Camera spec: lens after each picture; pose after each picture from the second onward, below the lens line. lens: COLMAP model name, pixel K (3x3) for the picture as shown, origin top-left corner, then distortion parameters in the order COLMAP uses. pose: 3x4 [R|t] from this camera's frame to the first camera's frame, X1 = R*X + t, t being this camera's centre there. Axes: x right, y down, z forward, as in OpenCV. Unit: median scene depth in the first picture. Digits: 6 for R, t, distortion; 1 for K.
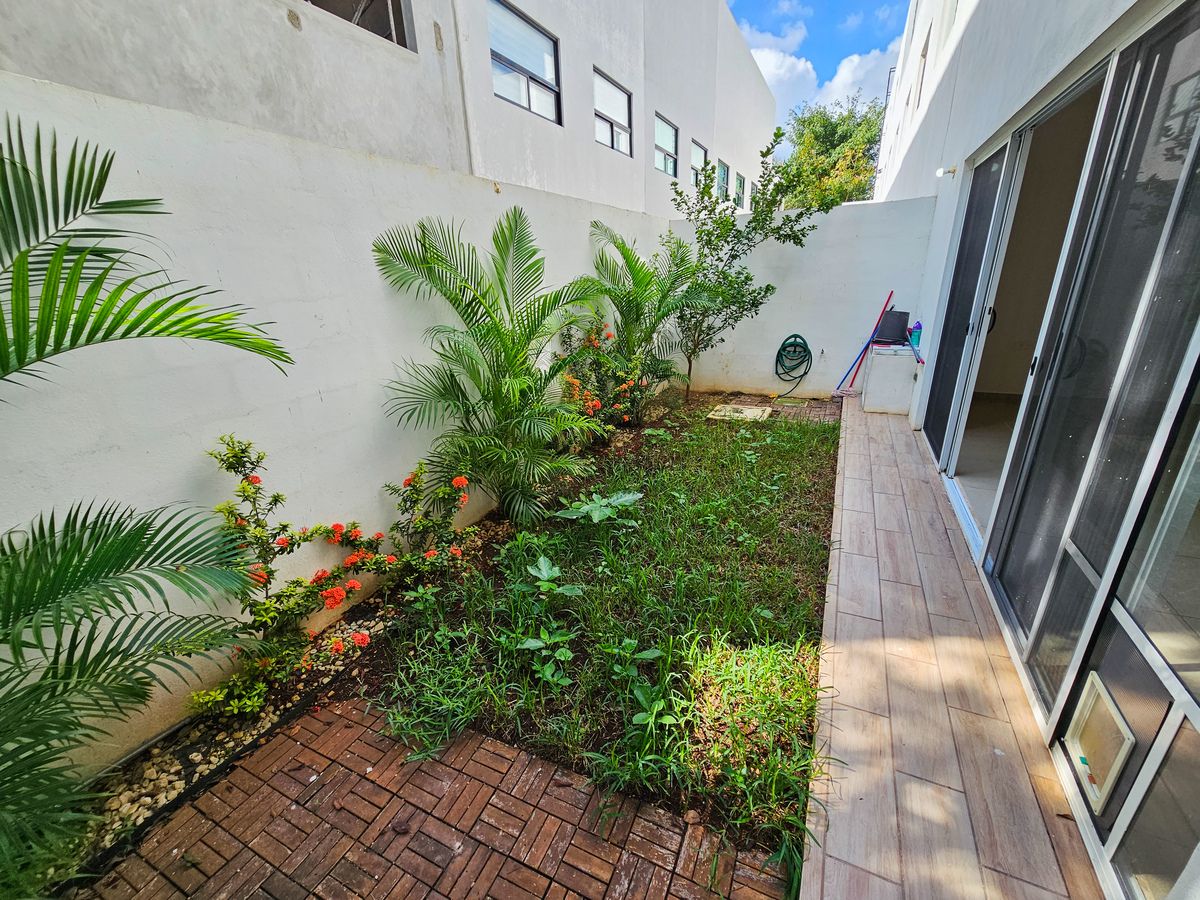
lens RADIAL K [[495.0, 0, 602.1], [0, 495.0, 451.0], [0, 0, 1]] dist [-0.004853, -0.000740]
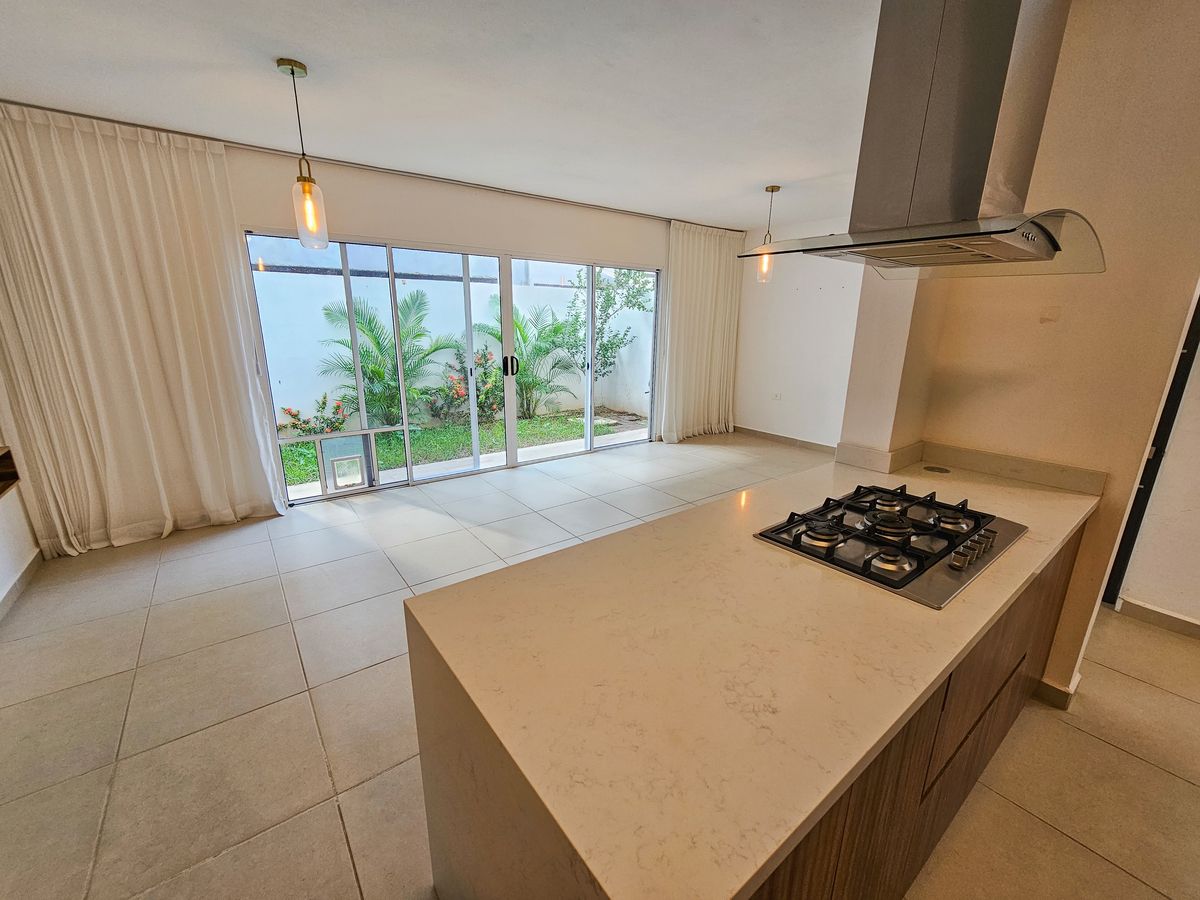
lens RADIAL K [[495.0, 0, 600.4], [0, 495.0, 454.6], [0, 0, 1]] dist [-0.004853, -0.000740]
pose [[0.887649, 0.154107, -0.433971, 2.038305], [-0.185521, 0.982161, -0.030693, 0.151635], [0.421499, 0.107755, 0.900404, -0.649726]]
